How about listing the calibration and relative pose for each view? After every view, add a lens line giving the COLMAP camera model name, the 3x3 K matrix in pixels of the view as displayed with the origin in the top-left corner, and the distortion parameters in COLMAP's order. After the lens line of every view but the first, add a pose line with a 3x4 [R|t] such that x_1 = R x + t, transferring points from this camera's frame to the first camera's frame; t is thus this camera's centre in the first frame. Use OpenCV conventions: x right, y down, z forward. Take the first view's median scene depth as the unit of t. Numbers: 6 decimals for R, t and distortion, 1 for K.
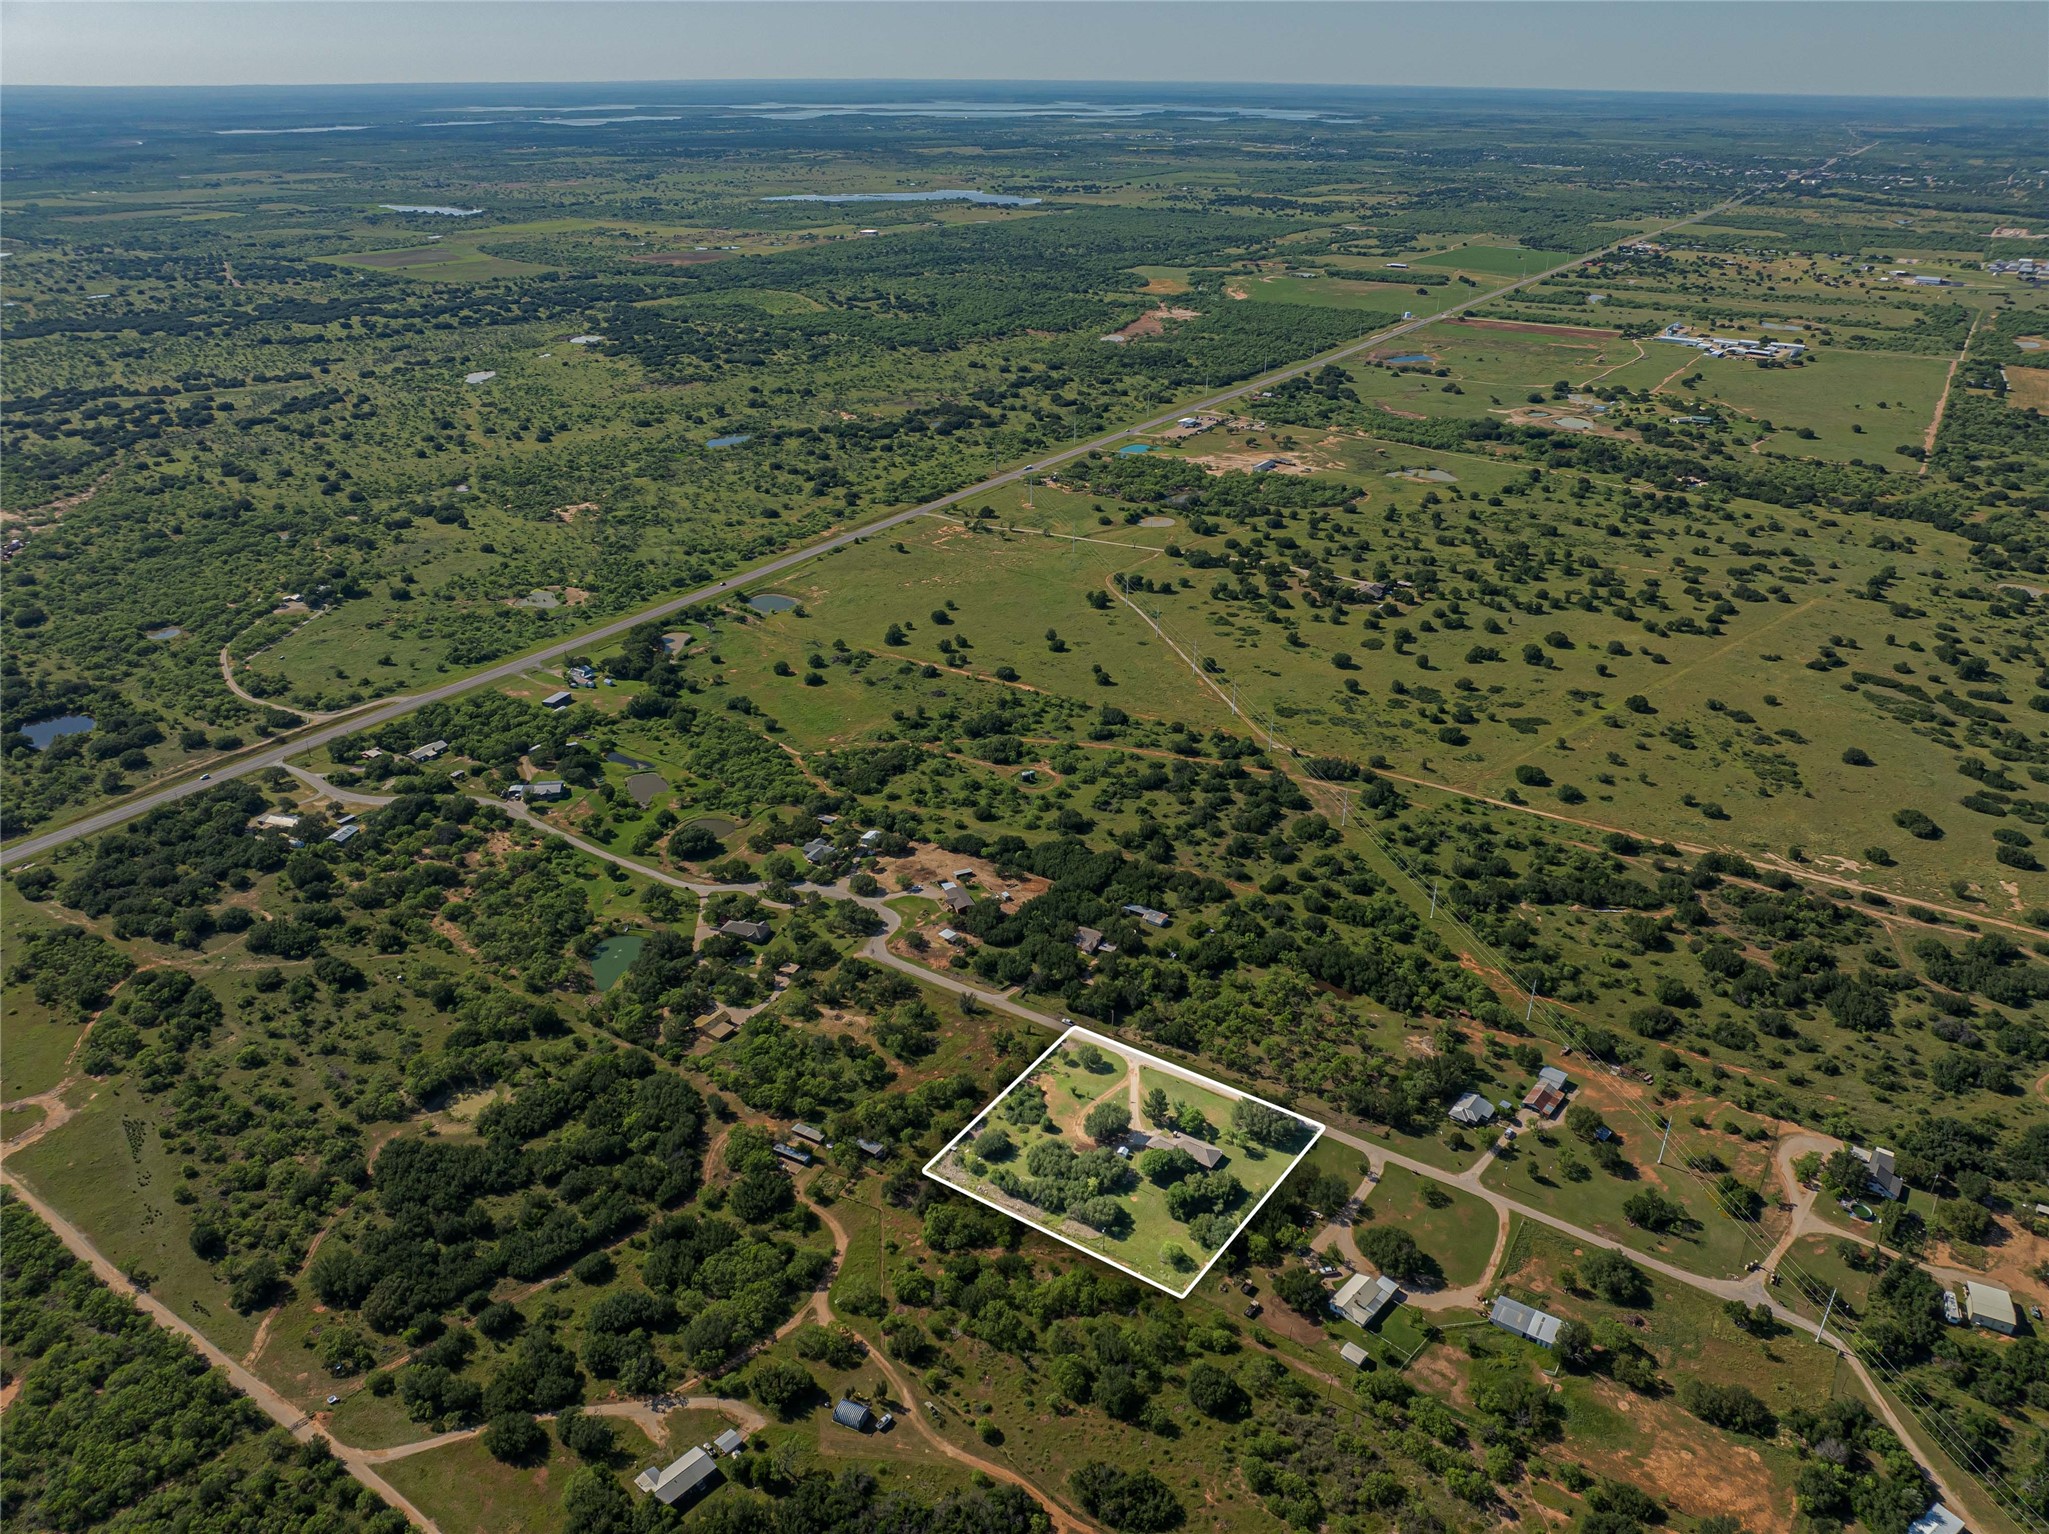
lens RADIAL K [[1442.3, 0, 1024.5], [0, 1442.3, 767.0], [0, 0, 1]] dist [-0.035473, -0.001216]
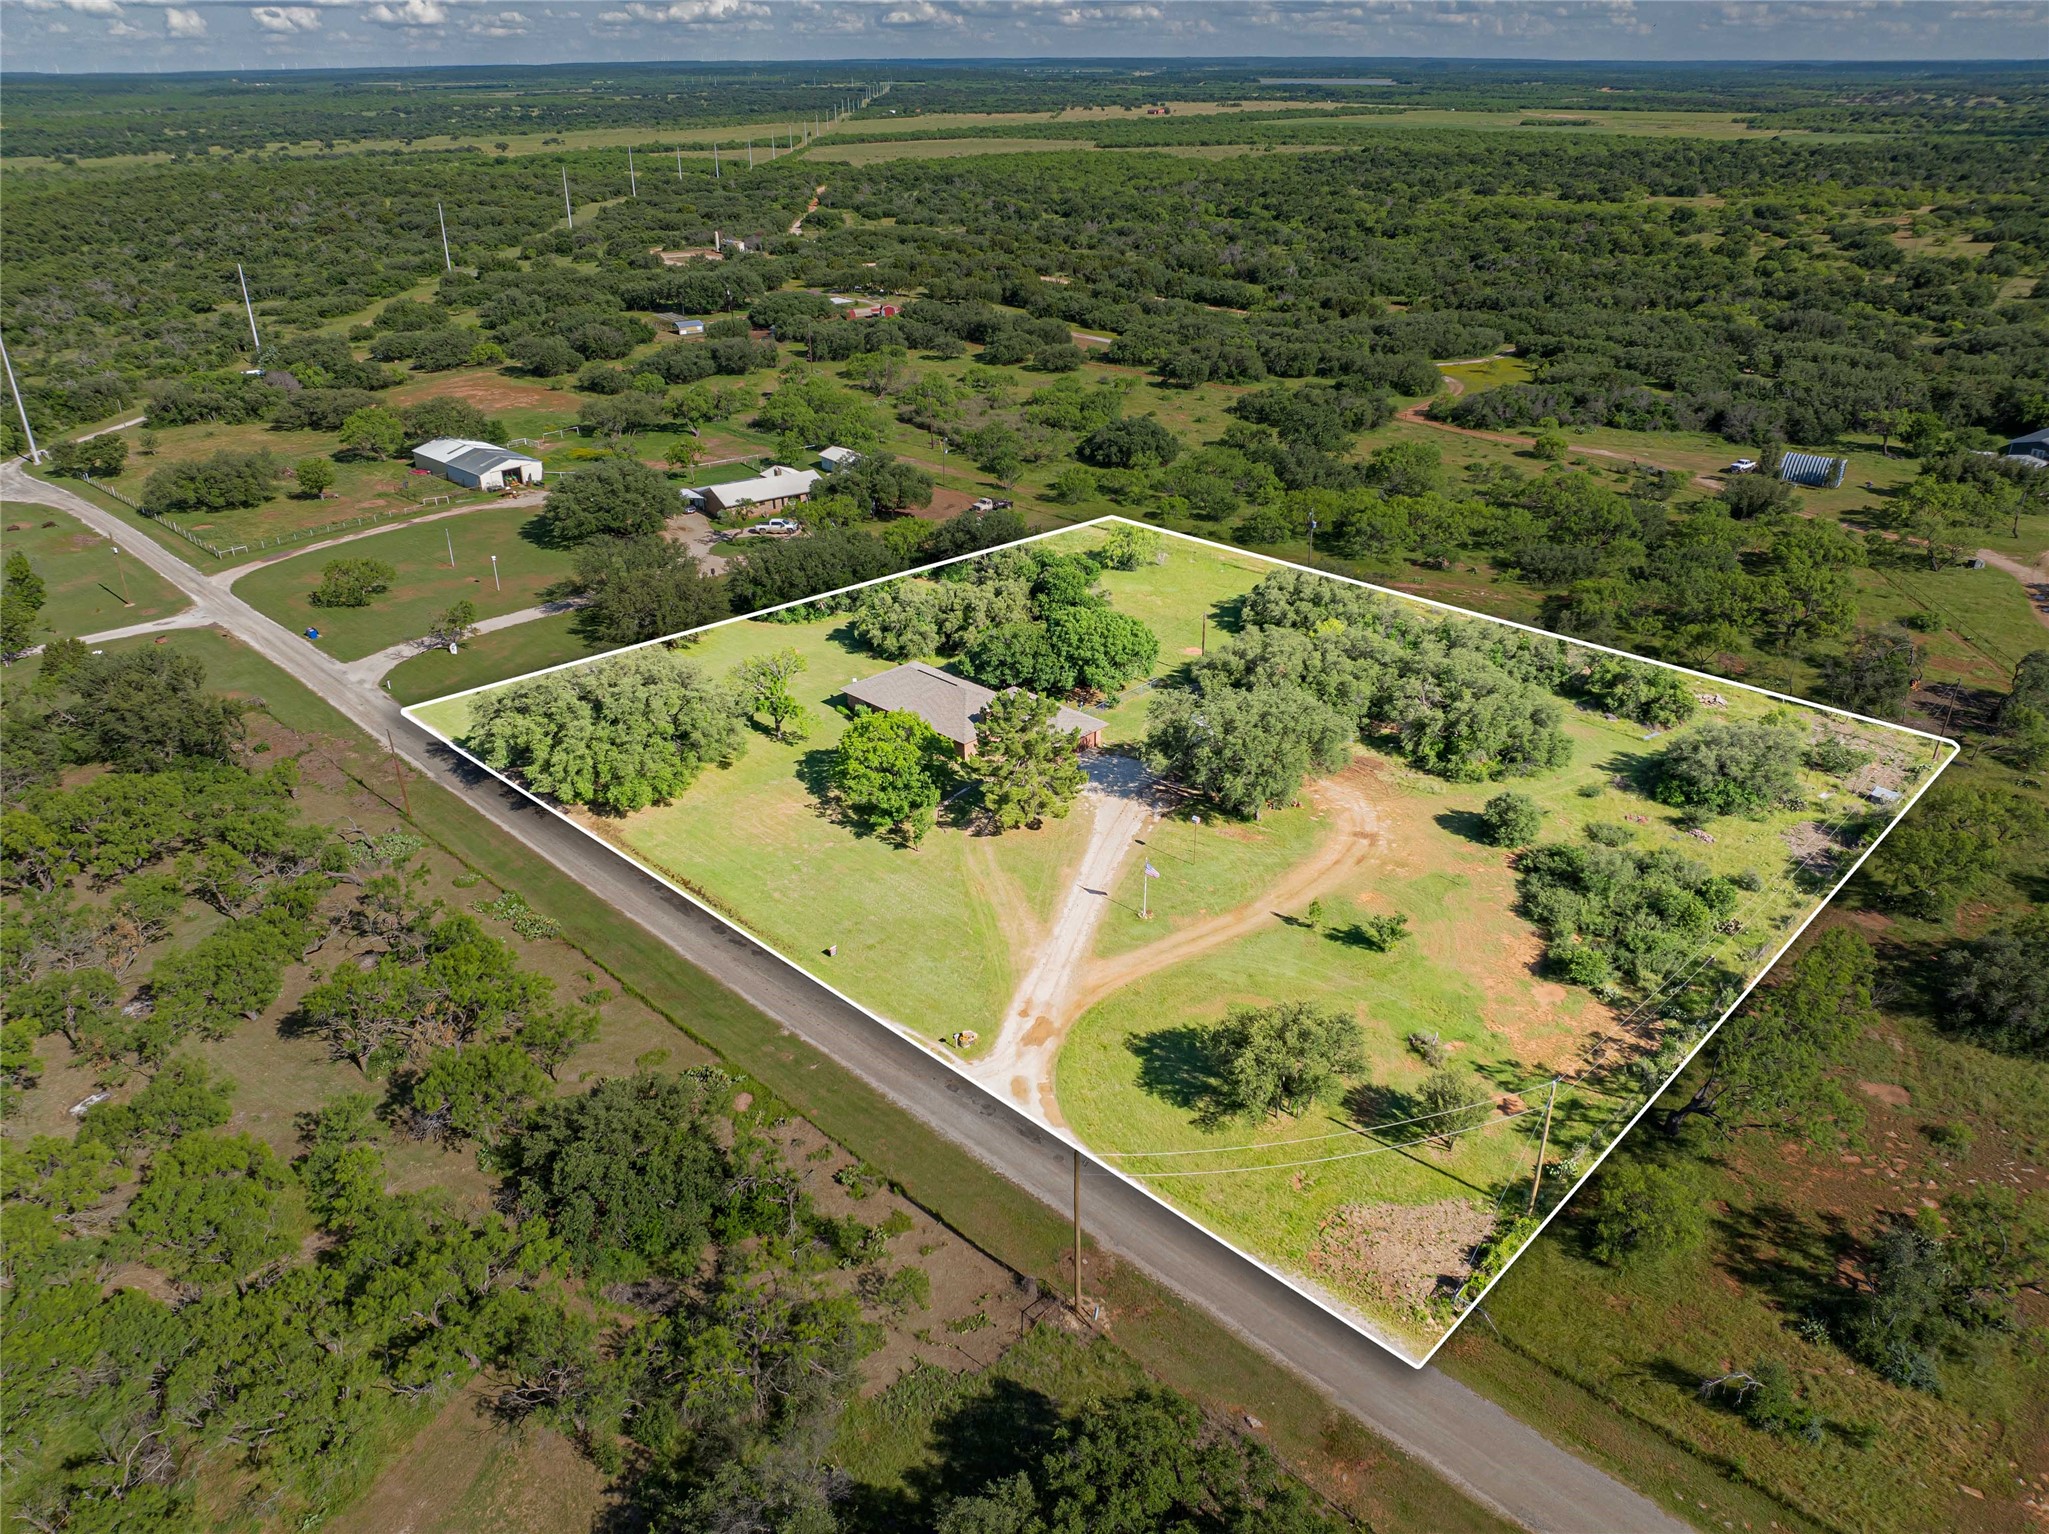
lens RADIAL K [[1442.3, 0, 1024.5], [0, 1442.3, 767.0], [0, 0, 1]] dist [-0.035473, -0.001216]
pose [[-0.977641, -0.091455, 0.189352, 0.049676], [0.099539, 0.591927, 0.799822, 0.056643], [-0.185230, 0.800786, -0.569589, 1.182776]]
